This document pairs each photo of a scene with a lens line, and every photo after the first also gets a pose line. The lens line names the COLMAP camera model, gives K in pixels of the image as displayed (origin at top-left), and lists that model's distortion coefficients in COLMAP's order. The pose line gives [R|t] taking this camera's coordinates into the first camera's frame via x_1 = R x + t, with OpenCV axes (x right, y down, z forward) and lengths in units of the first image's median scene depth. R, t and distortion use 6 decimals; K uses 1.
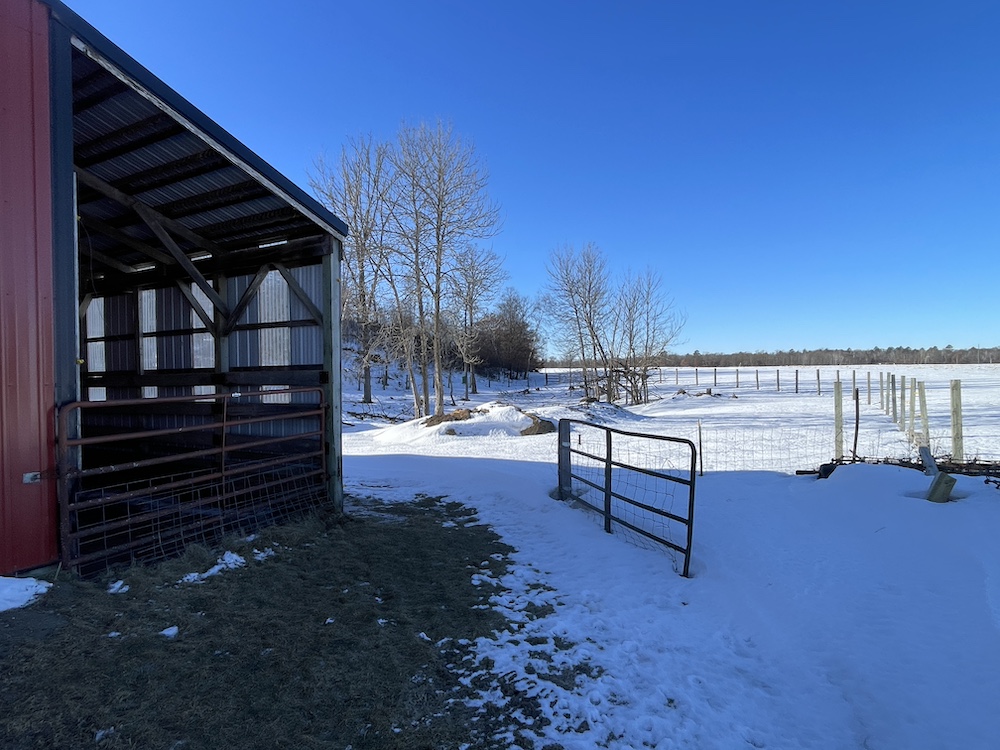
lens RADIAL K [[554.6, 0, 500.0], [0, 554.6, 375.0], [0, 0, 1]] dist [-0.000242, -0.000134]
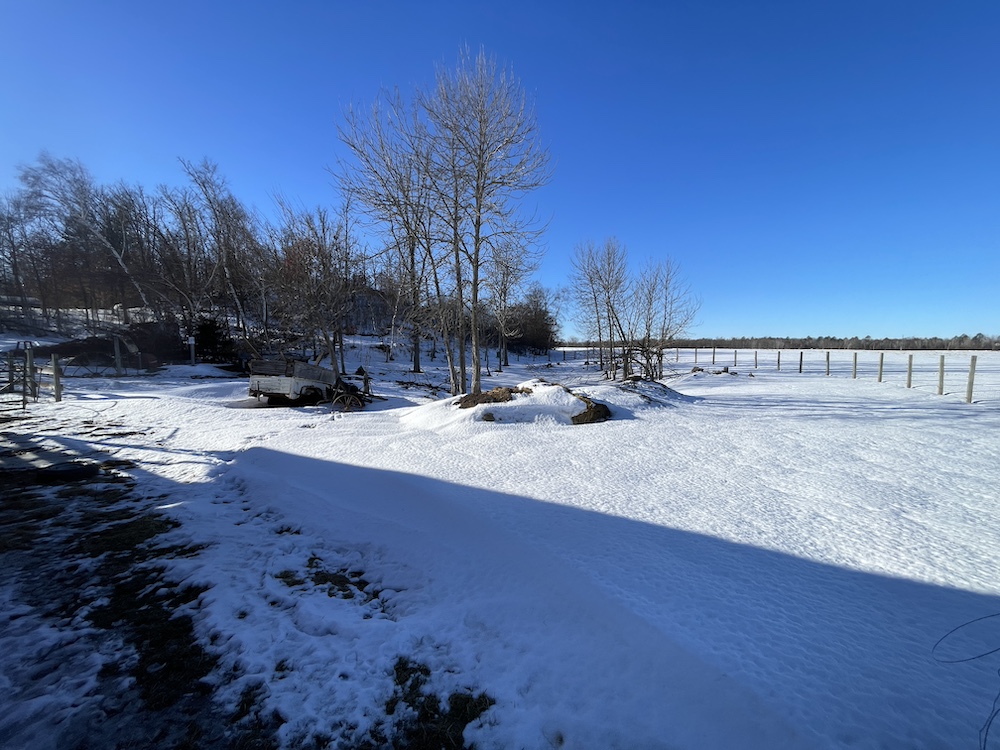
lens RADIAL K [[396.4, 0, 500.0], [0, 396.4, 375.0], [0, 0, 1]] dist [-0.013744, -0.000006]
pose [[0.998330, 0.022888, -0.053048, -0.021611], [-0.019721, 0.998036, 0.059461, 0.002544], [0.054304, -0.058316, 0.996820, 0.216339]]
